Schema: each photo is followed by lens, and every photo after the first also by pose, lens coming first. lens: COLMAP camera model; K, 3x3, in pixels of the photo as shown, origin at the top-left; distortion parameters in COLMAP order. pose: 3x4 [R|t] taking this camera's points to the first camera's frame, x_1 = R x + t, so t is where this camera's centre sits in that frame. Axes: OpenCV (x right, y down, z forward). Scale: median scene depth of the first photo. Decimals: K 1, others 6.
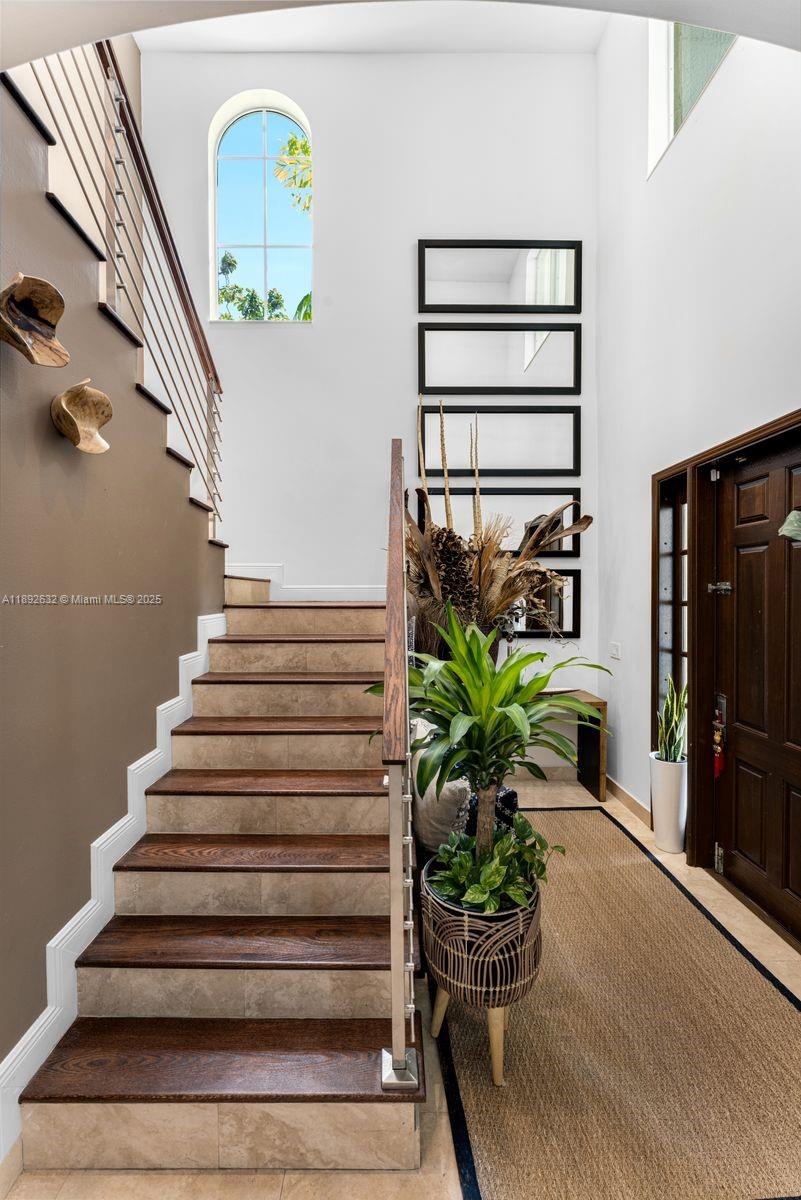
lens RADIAL K [[486.7, 0, 394.4], [0, 486.7, 597.9], [0, 0, 1]] dist [-0.000636, -0.000728]
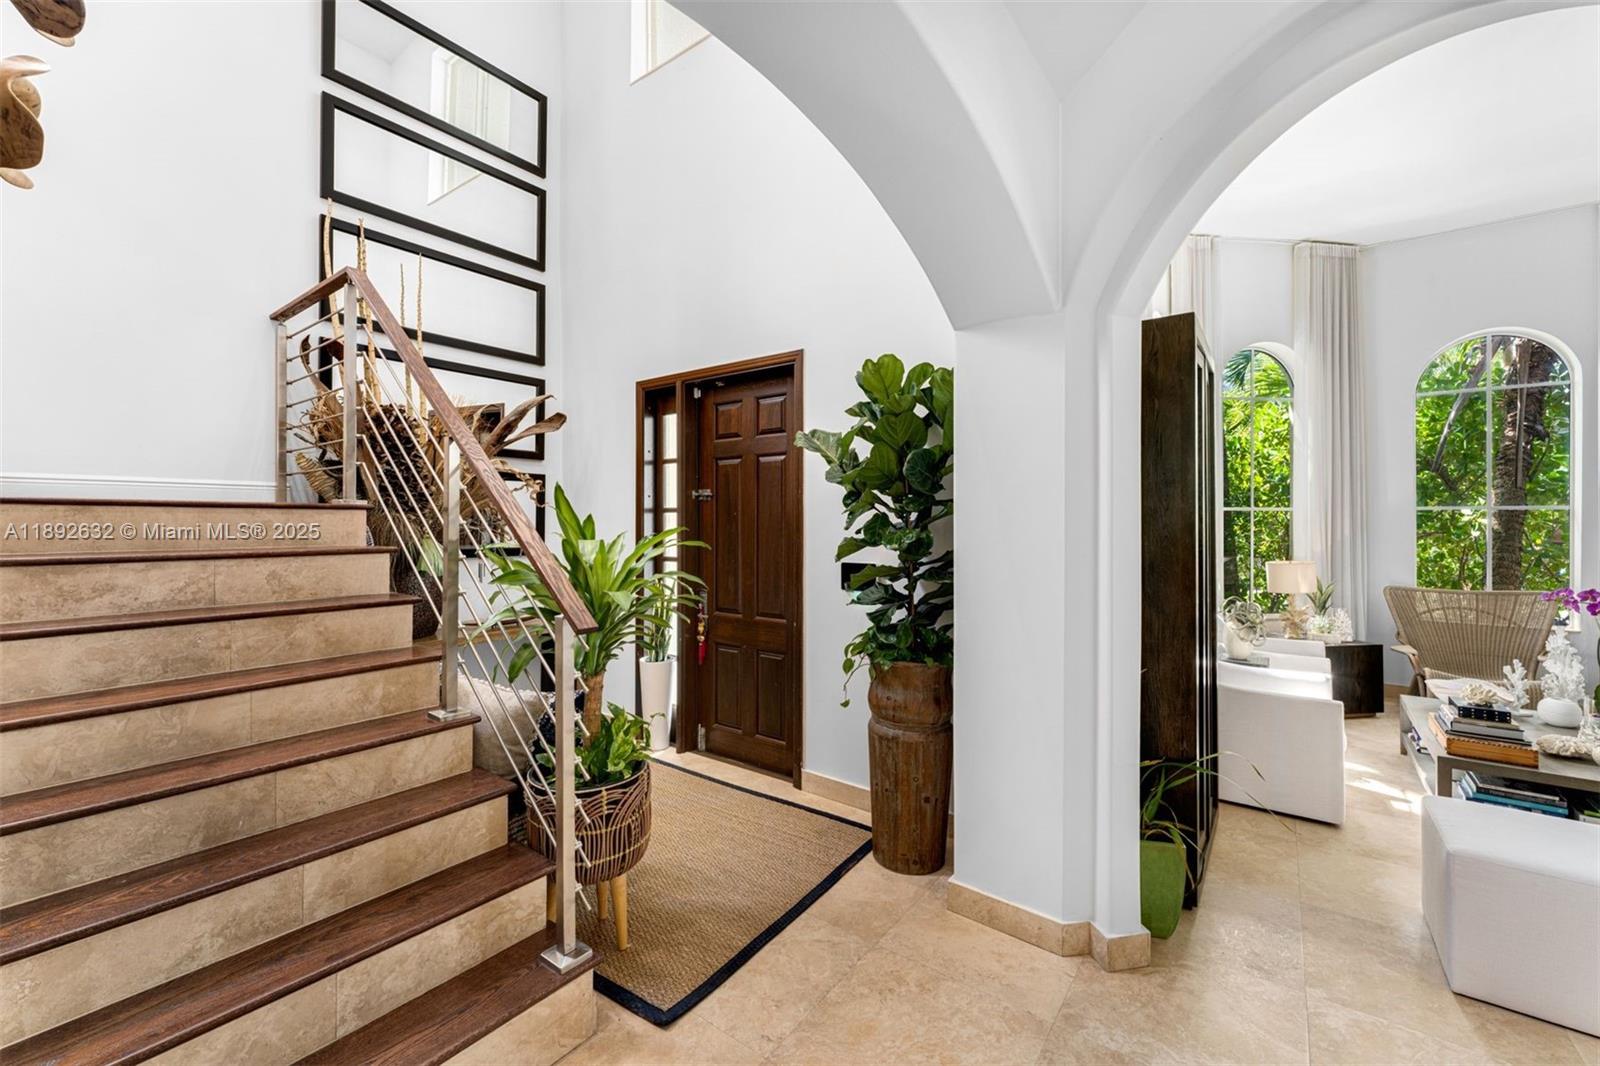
lens RADIAL K [[648.9, 0, 808.9], [0, 648.9, 524.5], [0, 0, 1]] dist [-0.000636, -0.000728]
pose [[0.599739, -0.002589, 0.800191, -0.386915], [0.008874, 0.999955, -0.003415, 0.057600], [-0.800146, 0.009149, 0.599735, -0.094215]]
